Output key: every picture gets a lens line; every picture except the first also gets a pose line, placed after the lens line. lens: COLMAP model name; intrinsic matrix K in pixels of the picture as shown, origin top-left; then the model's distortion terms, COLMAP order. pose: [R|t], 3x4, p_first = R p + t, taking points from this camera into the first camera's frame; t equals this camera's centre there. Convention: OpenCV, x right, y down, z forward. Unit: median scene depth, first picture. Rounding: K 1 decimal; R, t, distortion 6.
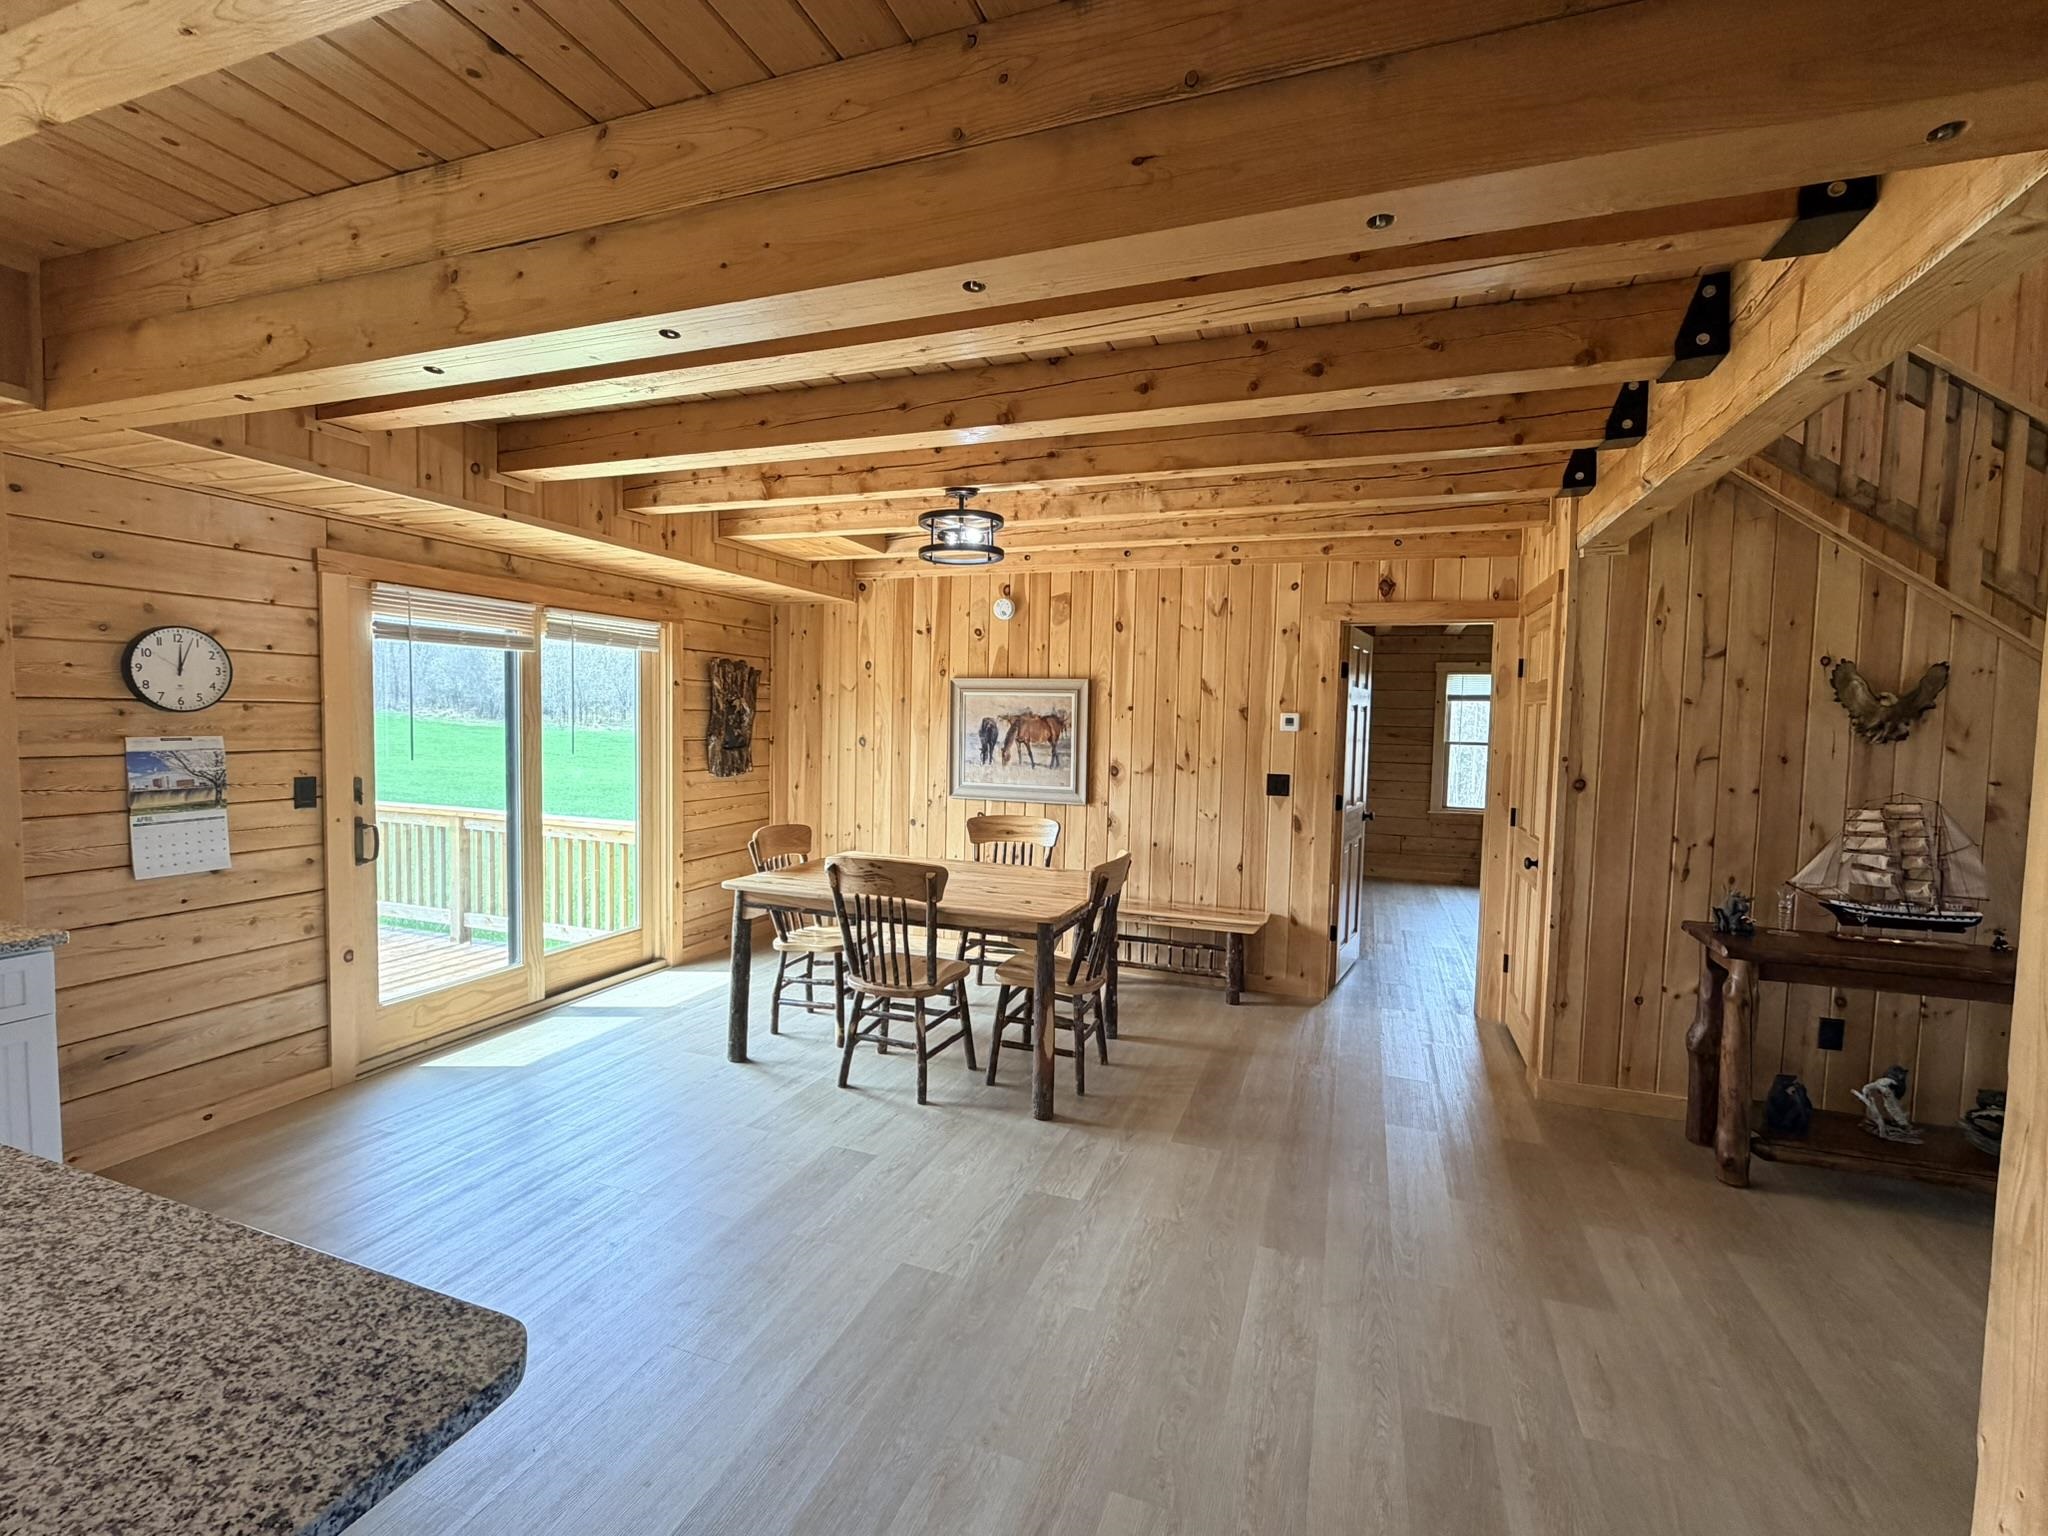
lens RADIAL K [[912.6, 0, 1022.6], [0, 912.6, 768.9], [0, 0, 1]] dist [-0.000618, -0.000041]
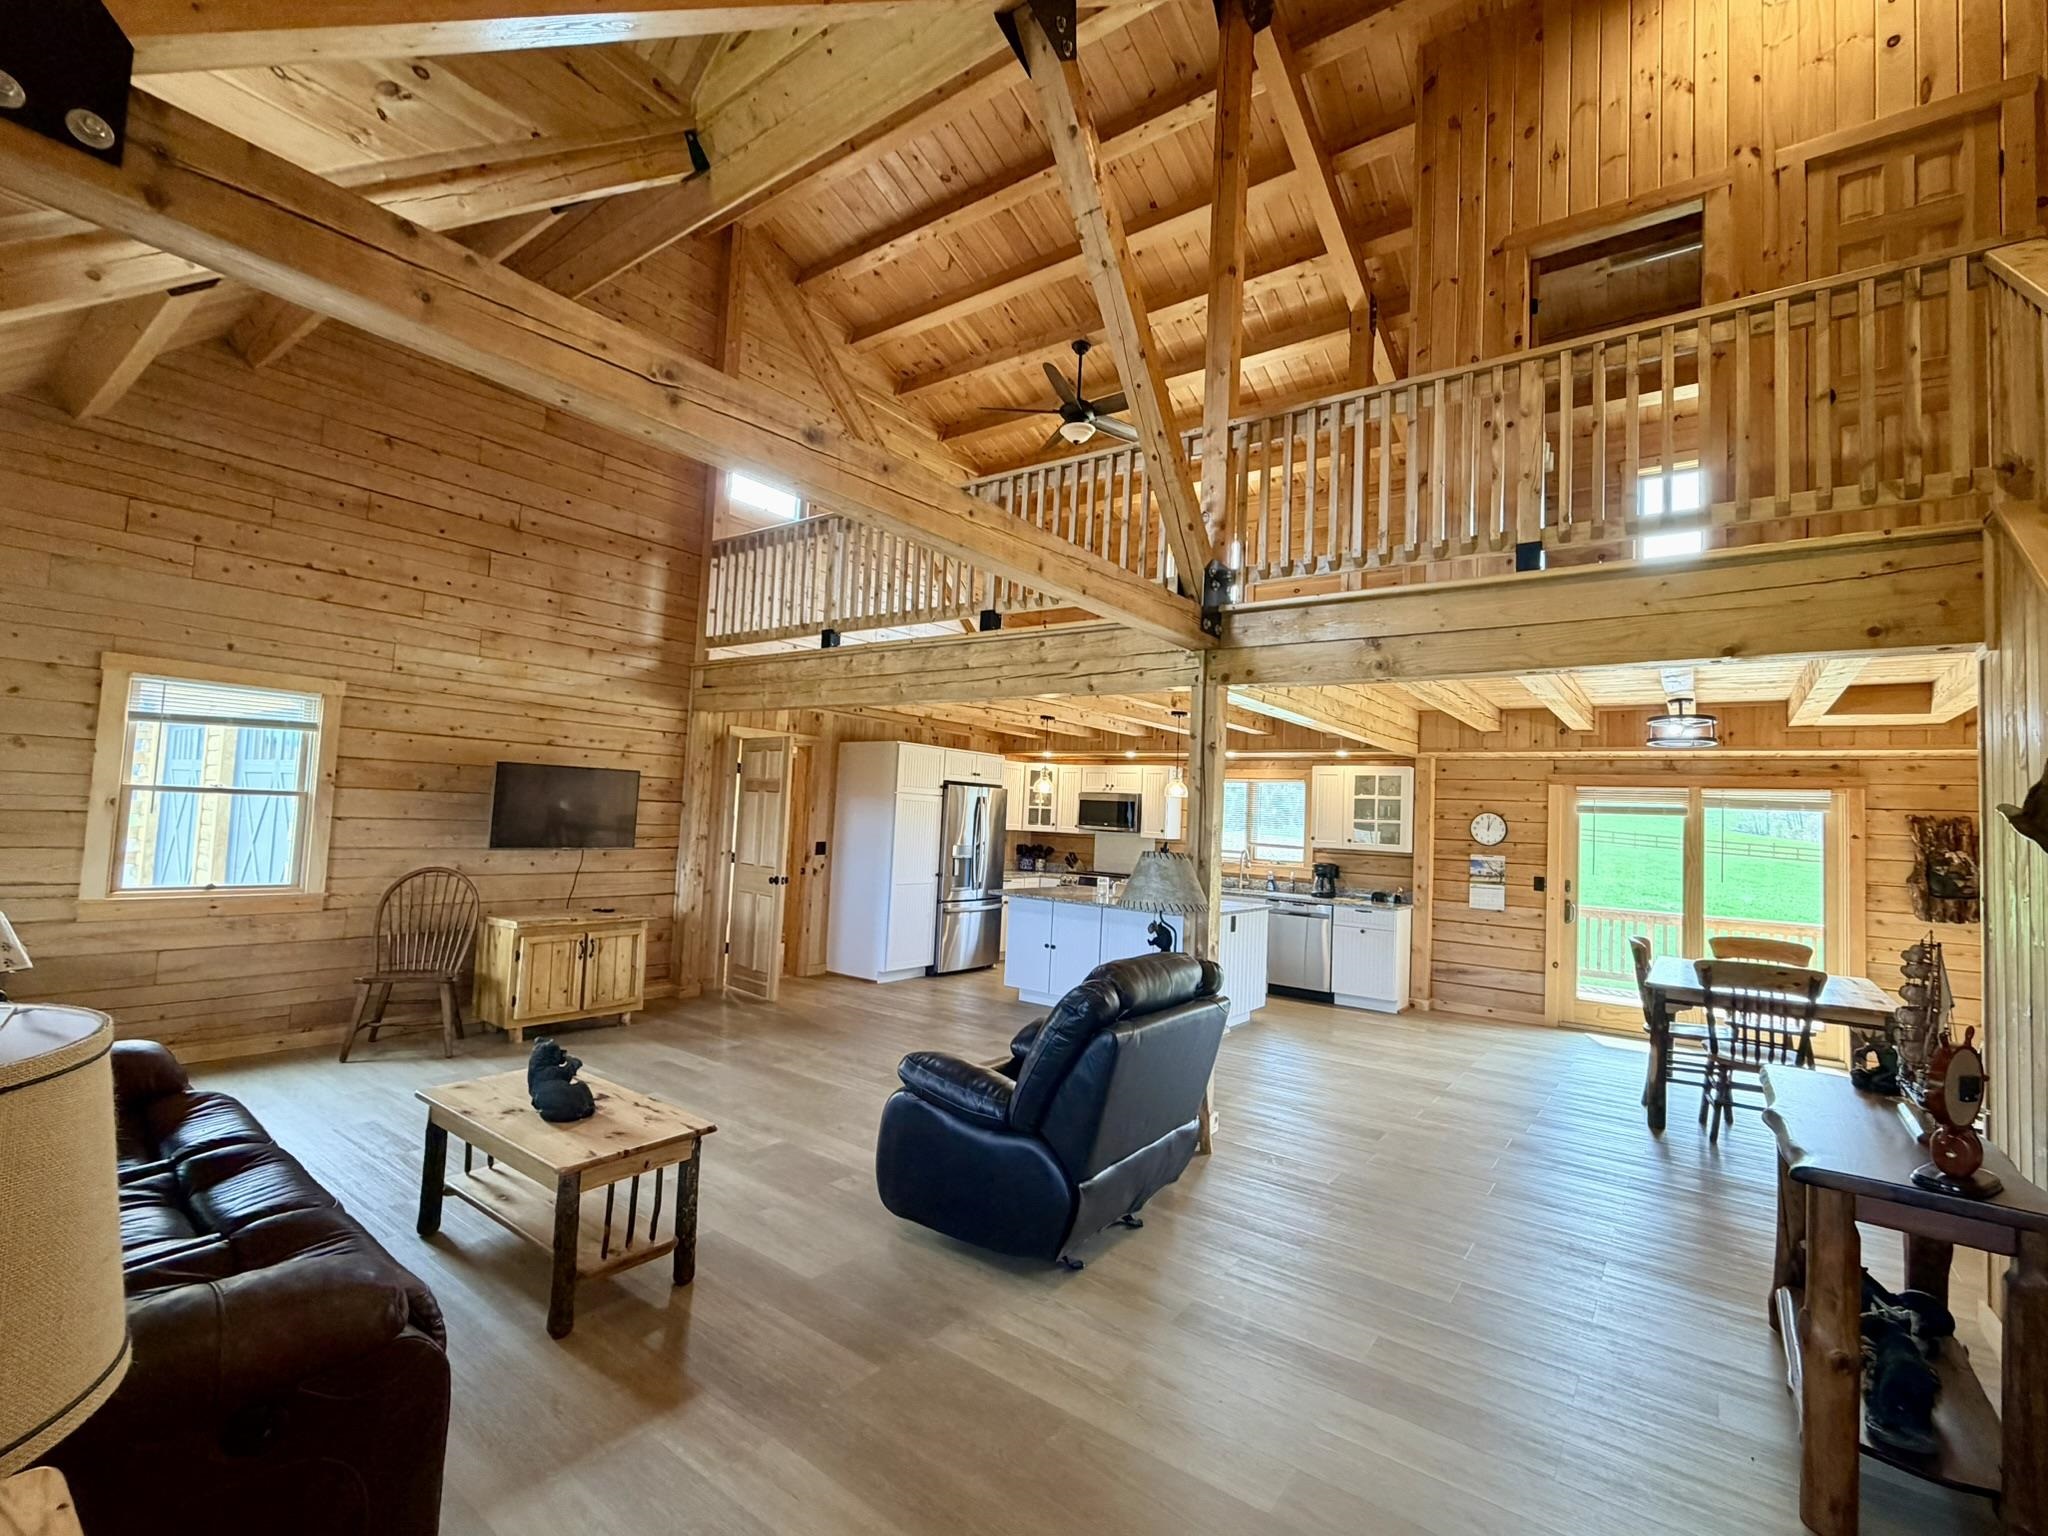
lens RADIAL K [[912.6, 0, 1020.0], [0, 912.6, 765.5], [0, 0, 1]] dist [-0.000618, -0.000041]
pose [[-0.279795, -0.091424, -0.955697, 1.177172], [-0.109909, 0.991961, -0.062715, 0.012596], [0.953748, 0.087492, -0.287594, 0.277929]]
